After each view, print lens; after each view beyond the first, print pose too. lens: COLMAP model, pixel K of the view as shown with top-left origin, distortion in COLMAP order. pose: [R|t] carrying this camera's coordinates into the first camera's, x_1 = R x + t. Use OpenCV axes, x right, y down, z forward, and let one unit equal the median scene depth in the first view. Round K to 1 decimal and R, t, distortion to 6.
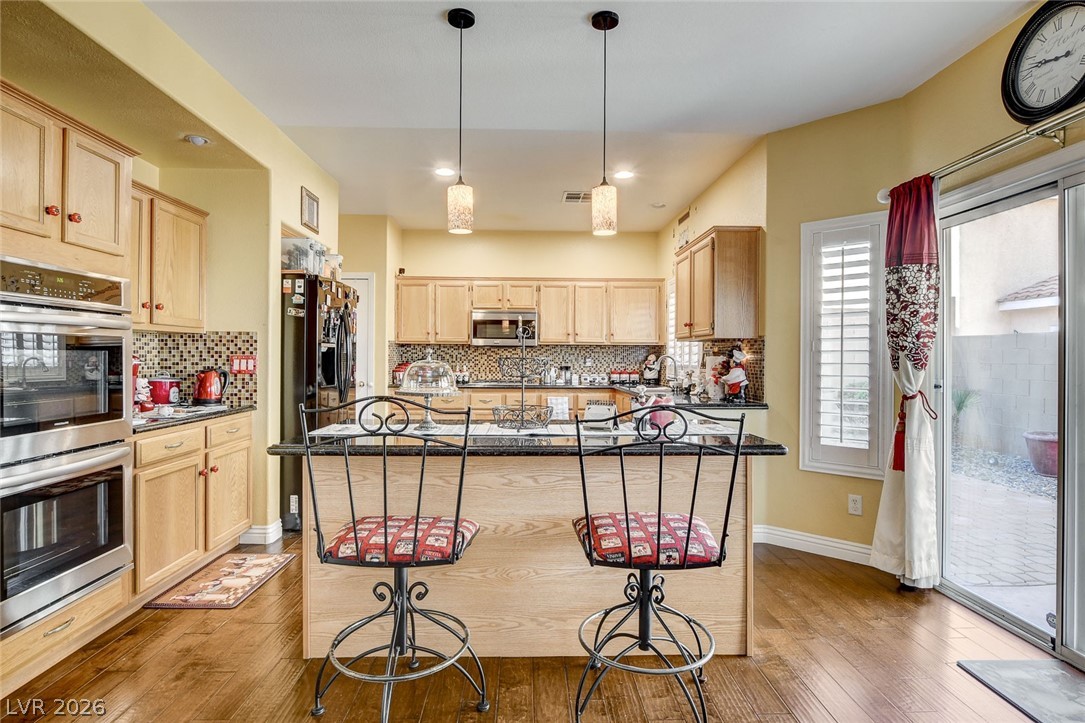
lens RADIAL K [[582.2, 0, 542.5], [0, 582.2, 361.5], [0, 0, 1]] dist [-0.001212, -0.000037]
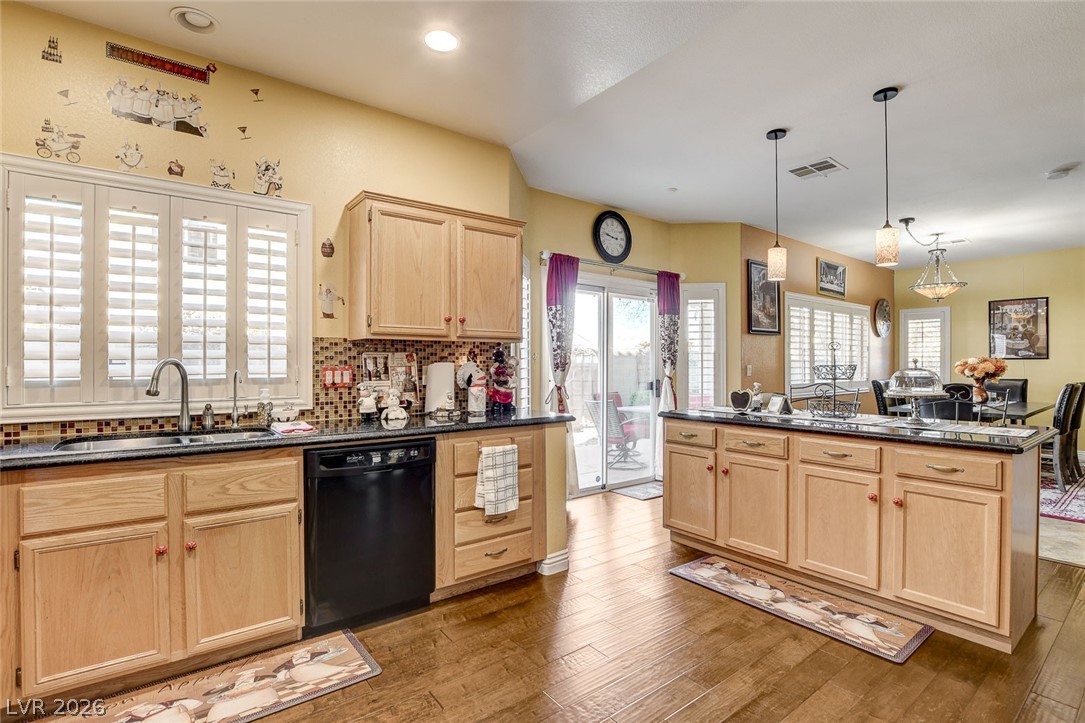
lens RADIAL K [[510.5, 0, 541.1], [0, 510.5, 366.3], [0, 0, 1]] dist [-0.017171, -0.000083]
pose [[-0.578685, -0.006257, 0.815527, -0.233705], [0.005412, 0.999919, 0.011512, -0.007423], [-0.815533, 0.011076, -0.578604, 0.886463]]
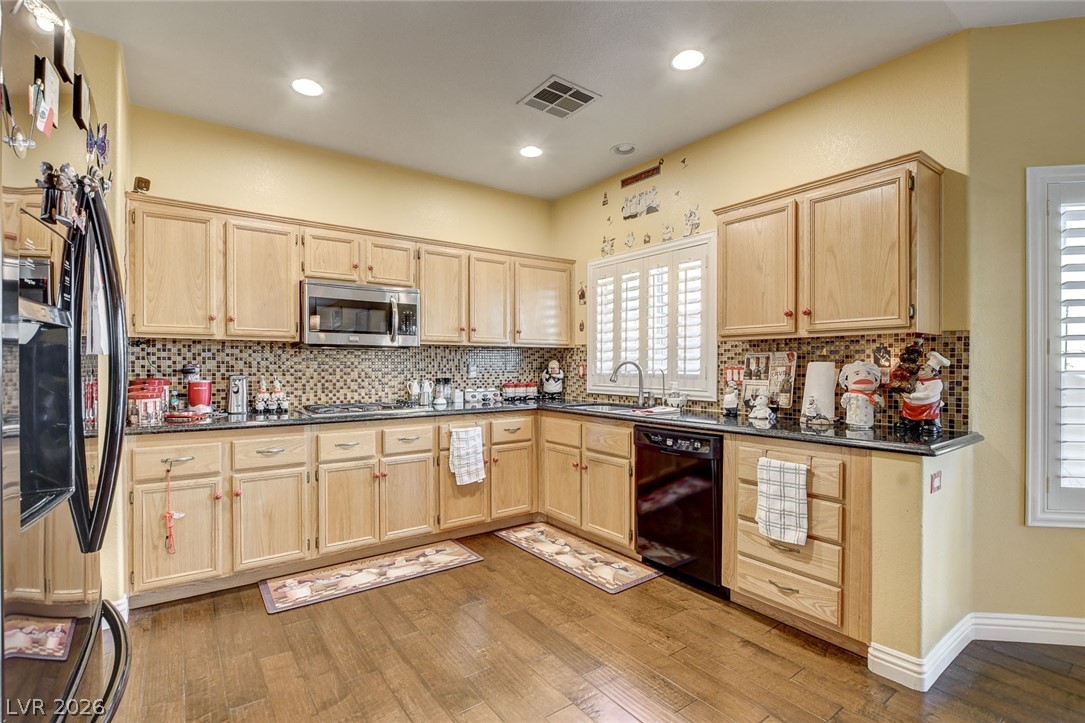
lens RADIAL K [[510.5, 0, 541.1], [0, 510.5, 366.3], [0, 0, 1]] dist [-0.017171, -0.000083]
pose [[0.823304, -0.008673, 0.567535, -0.209633], [0.009634, 0.999953, 0.001306, -0.005199], [-0.567519, 0.004392, 0.823348, 0.479981]]
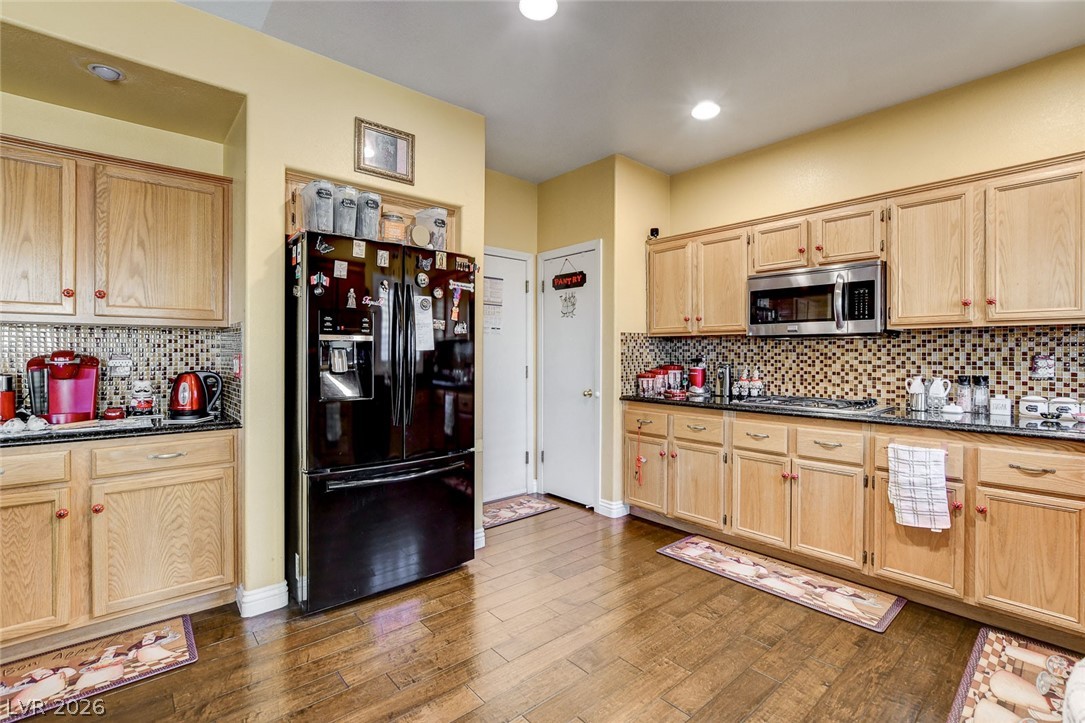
lens RADIAL K [[495.7, 0, 540.0], [0, 495.7, 354.2], [0, 0, 1]] dist [-0.026749, 0.006401]
pose [[0.624553, -0.005163, -0.780966, 0.131152], [-0.005774, 0.999920, -0.011228, -0.002715], [0.780961, 0.011522, 0.624473, 0.526674]]
